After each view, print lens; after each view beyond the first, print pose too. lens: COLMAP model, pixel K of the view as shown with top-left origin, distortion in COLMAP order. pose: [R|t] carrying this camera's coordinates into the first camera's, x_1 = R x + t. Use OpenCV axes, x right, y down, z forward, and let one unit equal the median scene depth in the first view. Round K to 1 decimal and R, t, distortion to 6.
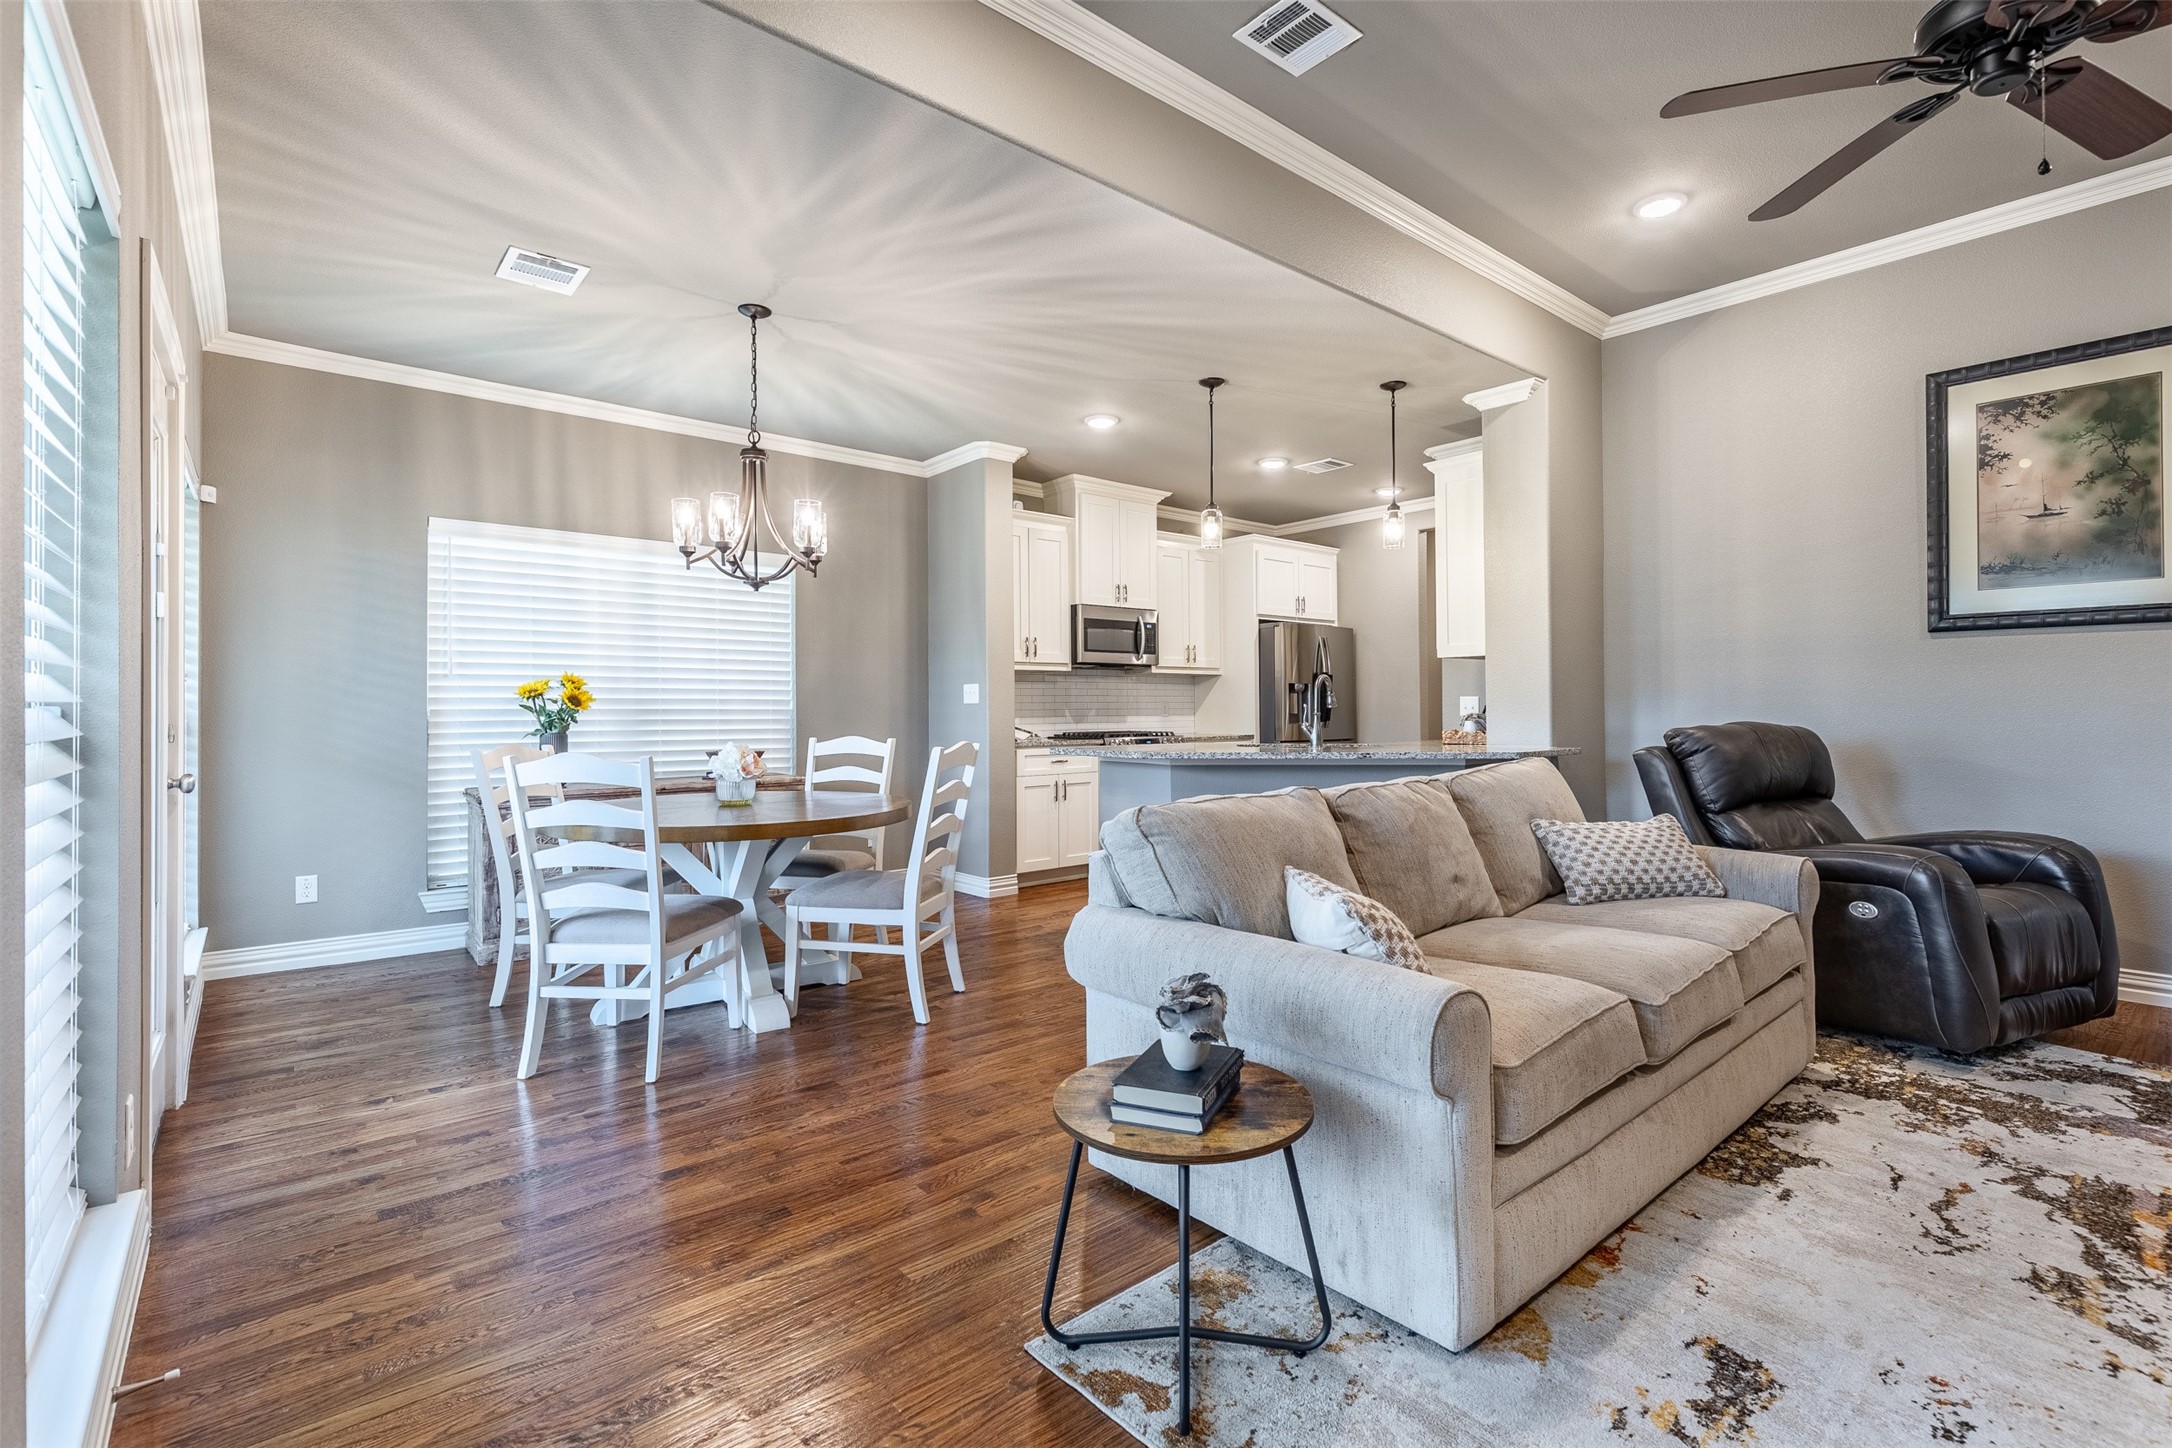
lens RADIAL K [[979.5, 0, 1096.2], [0, 979.5, 700.3], [0, 0, 1]] dist [0.000687, -0.000778]
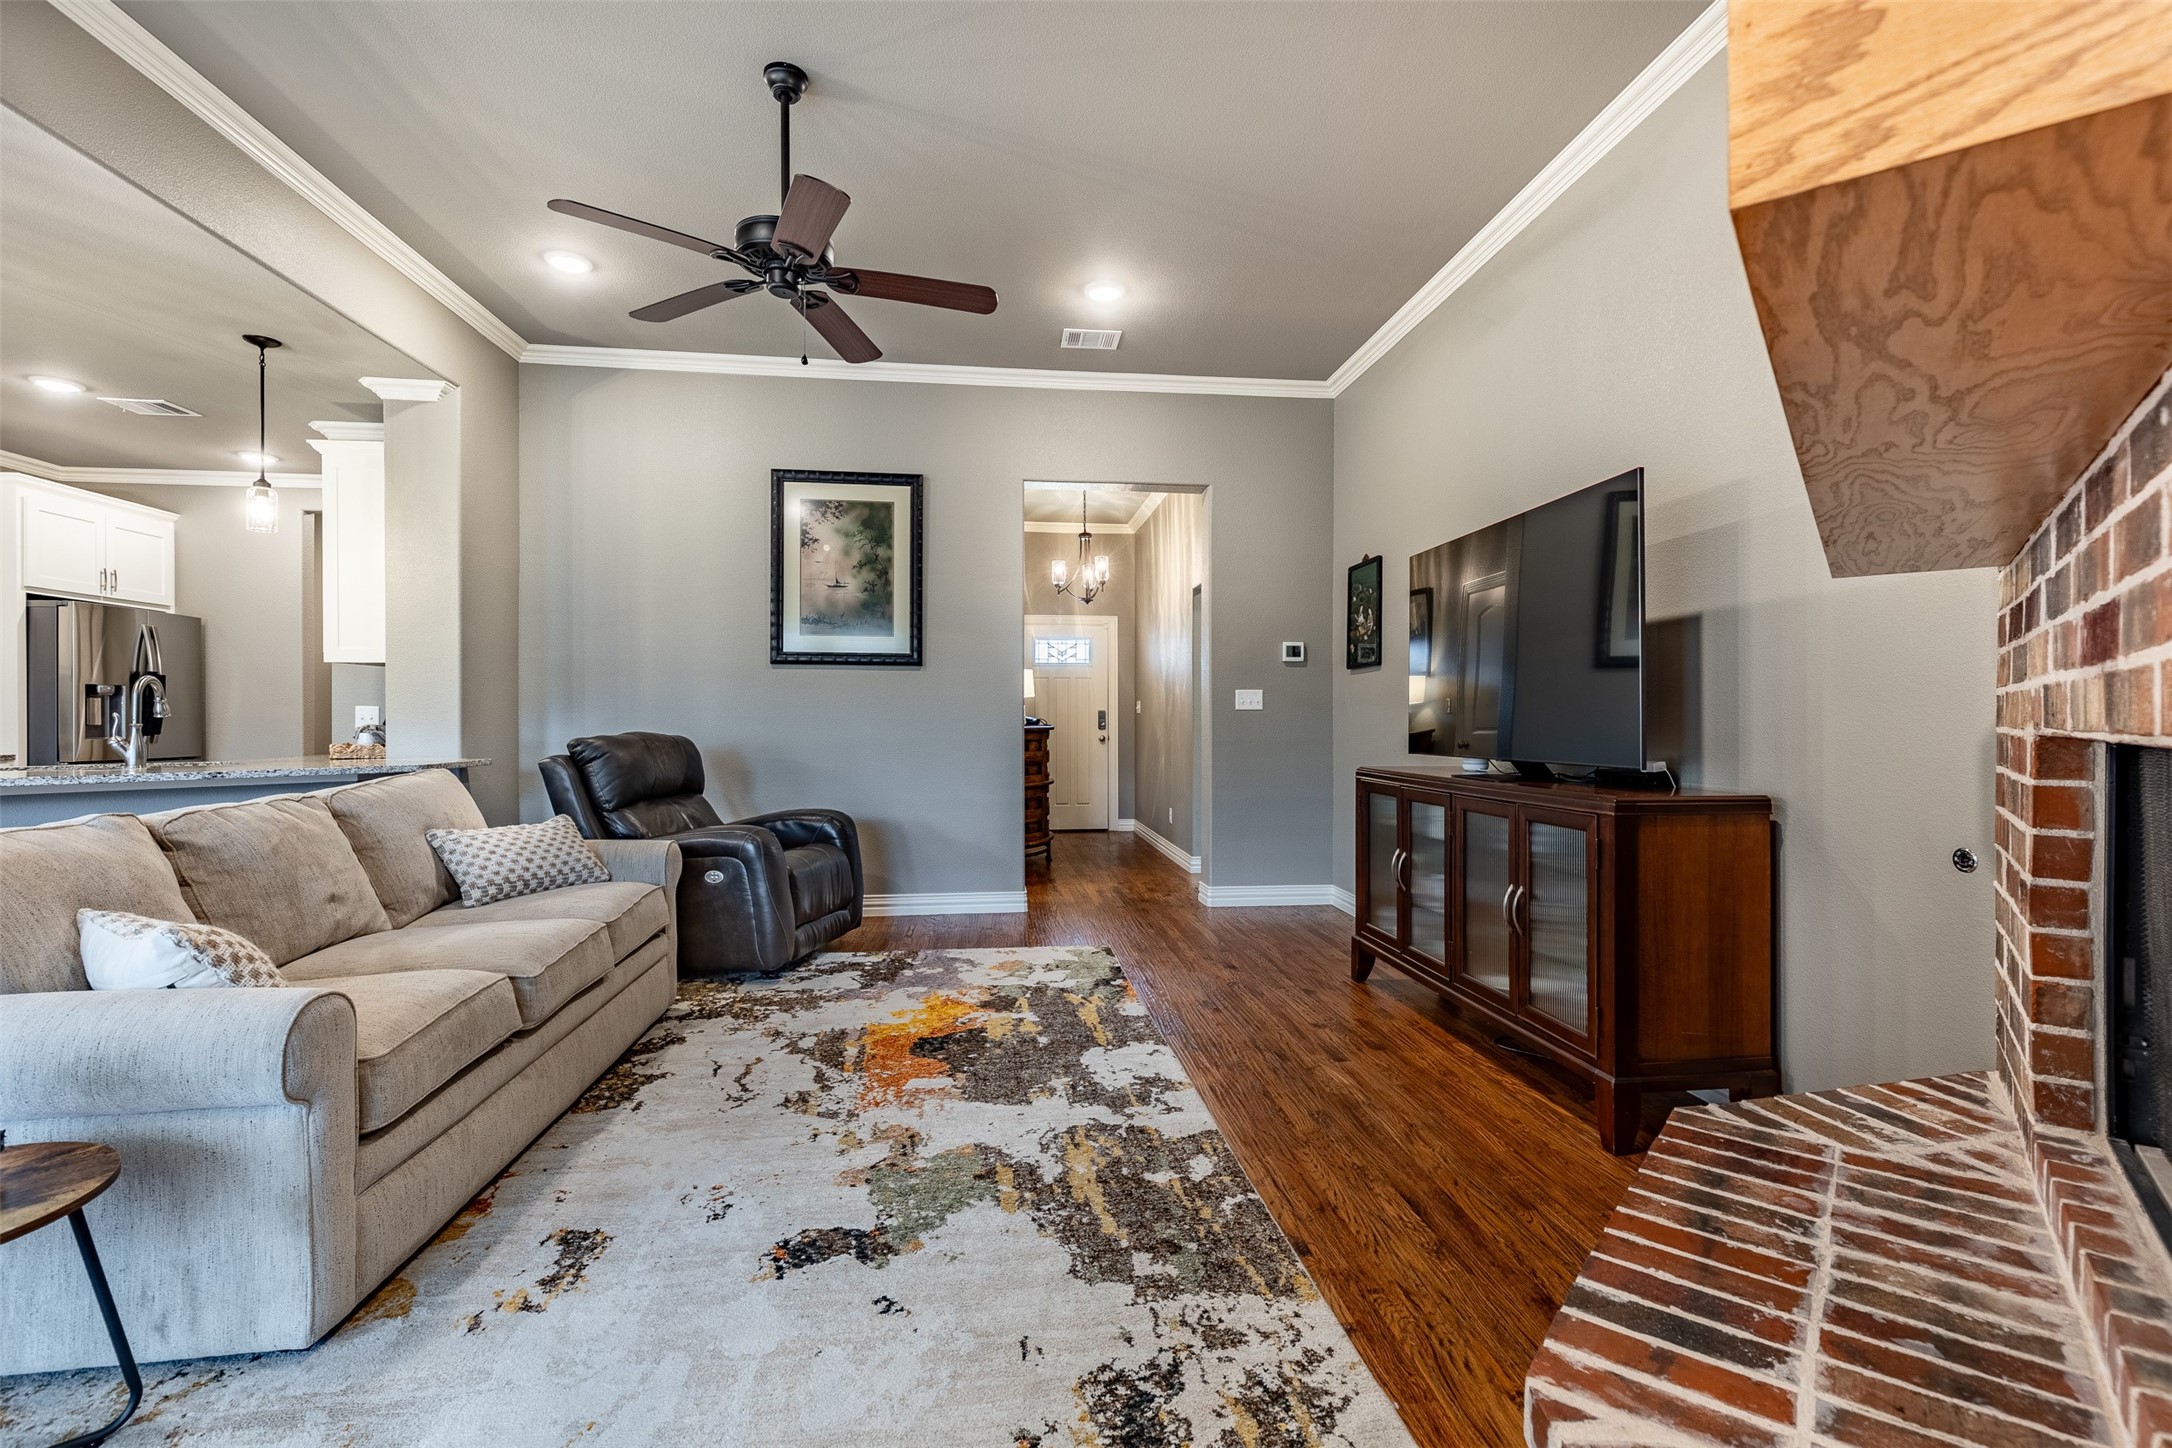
lens RADIAL K [[986.0, 0, 1098.2], [0, 986.0, 717.2], [0, 0, 1]] dist [0.009323, -0.000660]
pose [[0.549231, 0.006642, 0.835644, -0.022789], [-0.011320, 0.999936, -0.000507, -0.001579], [-0.835594, -0.009181, 0.549271, -0.109579]]
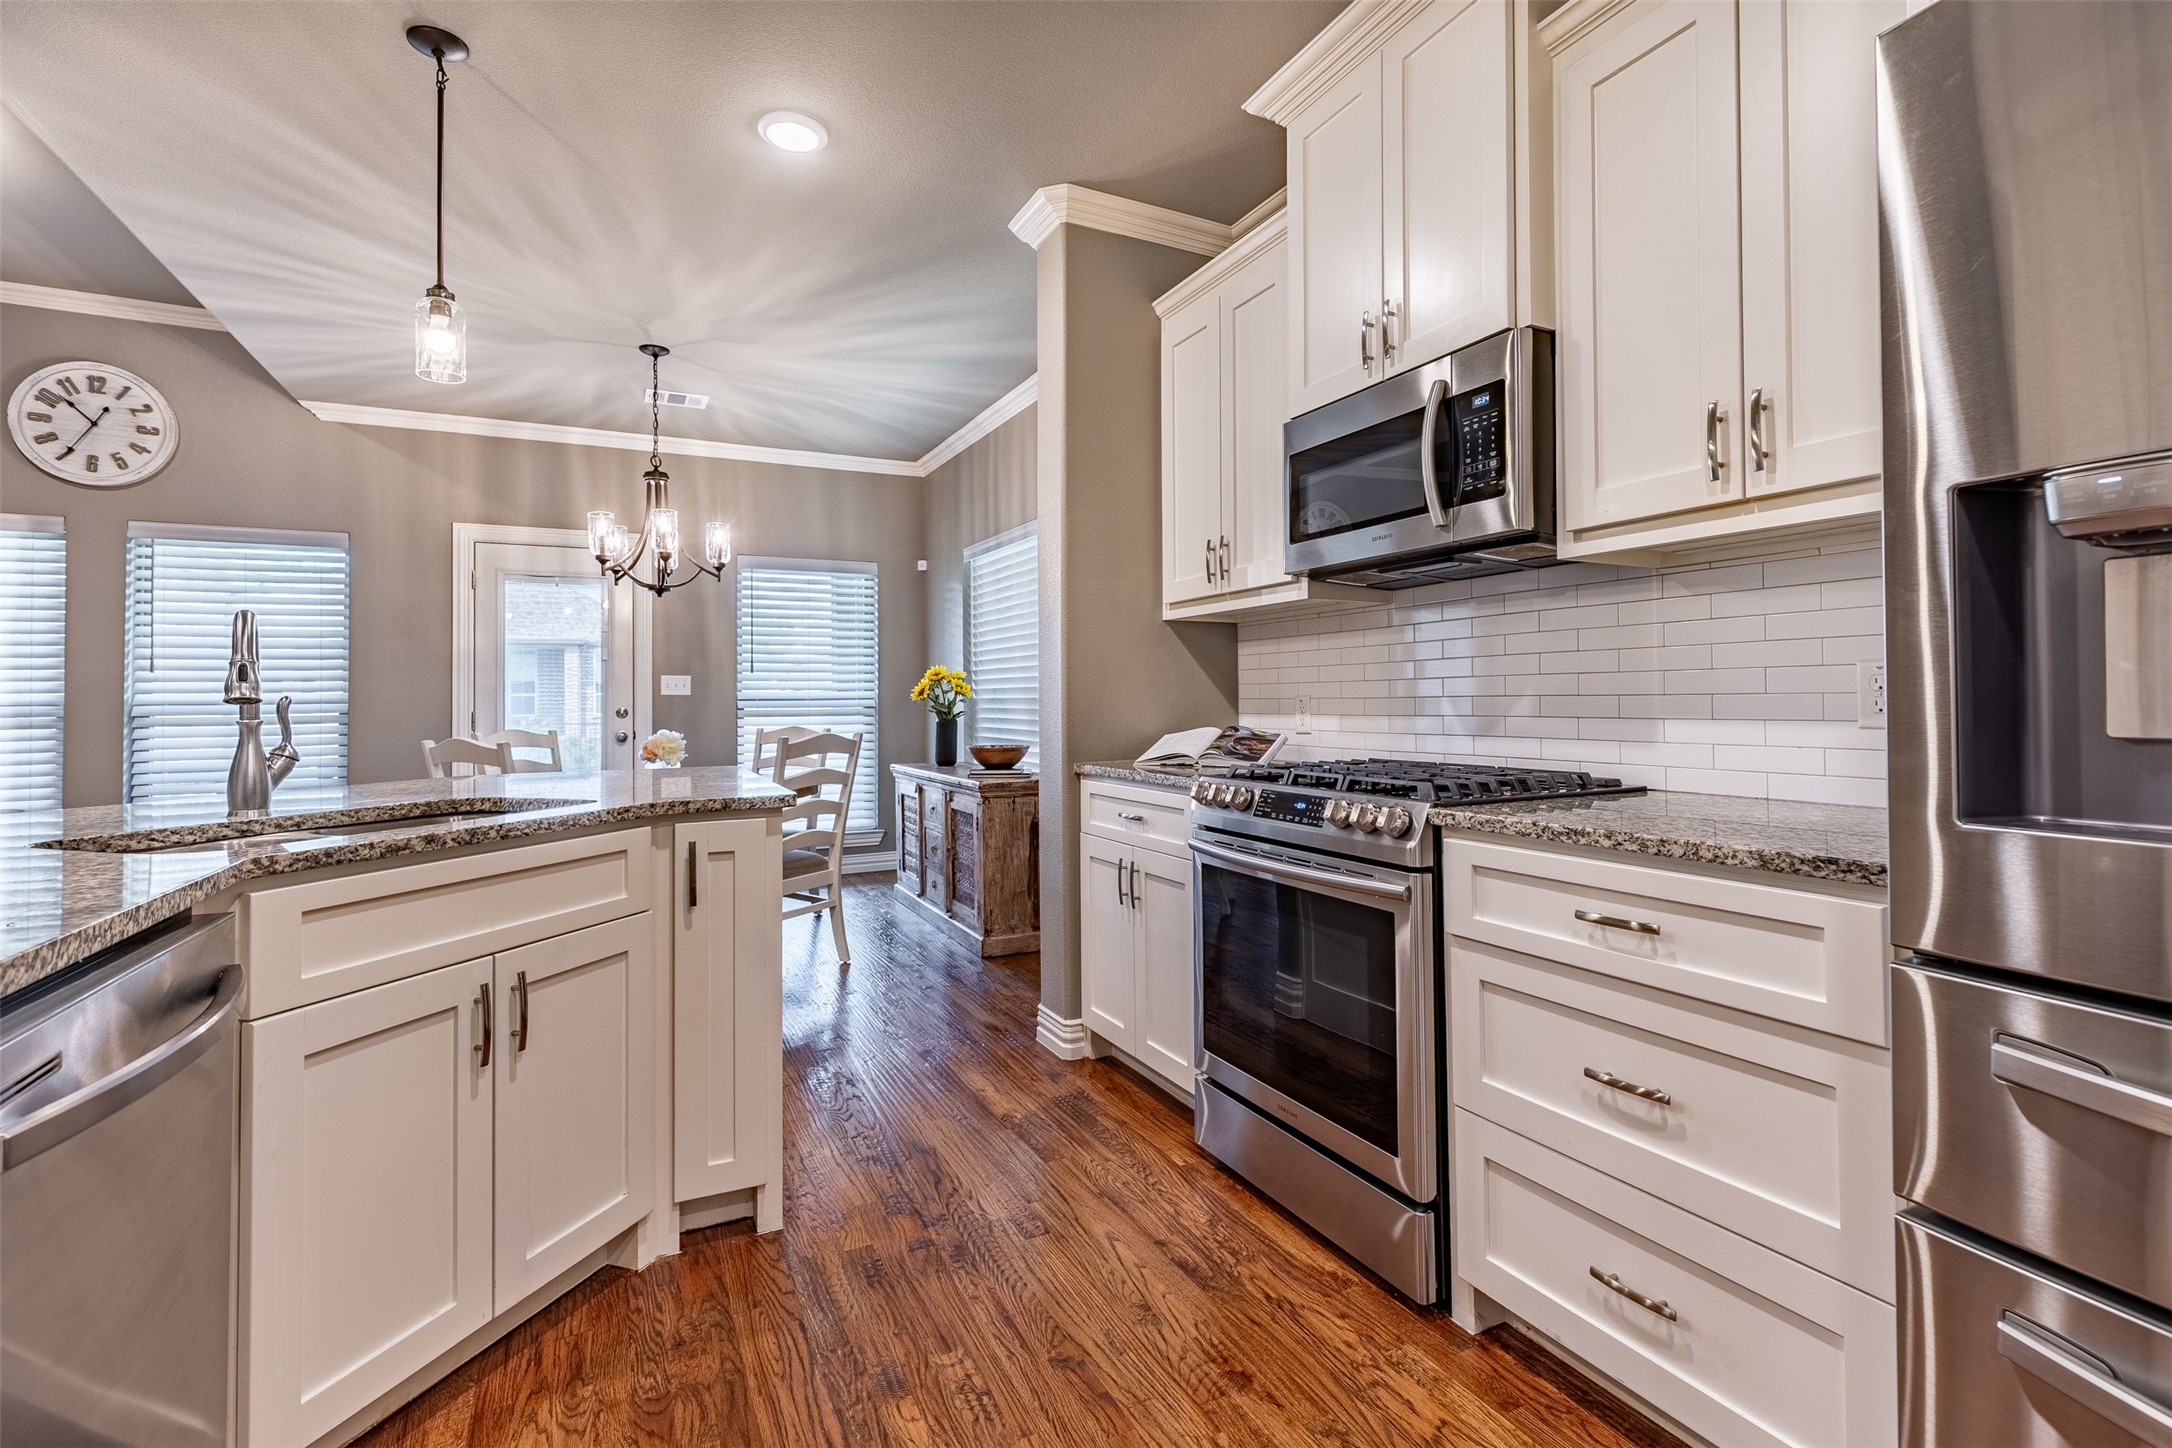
lens RADIAL K [[976.3, 0, 1104.3], [0, 976.3, 688.1], [0, 0, 1]] dist [0.000903, -0.000059]
pose [[-0.218224, -0.006107, -0.975880, 0.634648], [0.017775, 0.999790, -0.010231, 0.013775], [0.975737, -0.019578, -0.218069, 1.743365]]
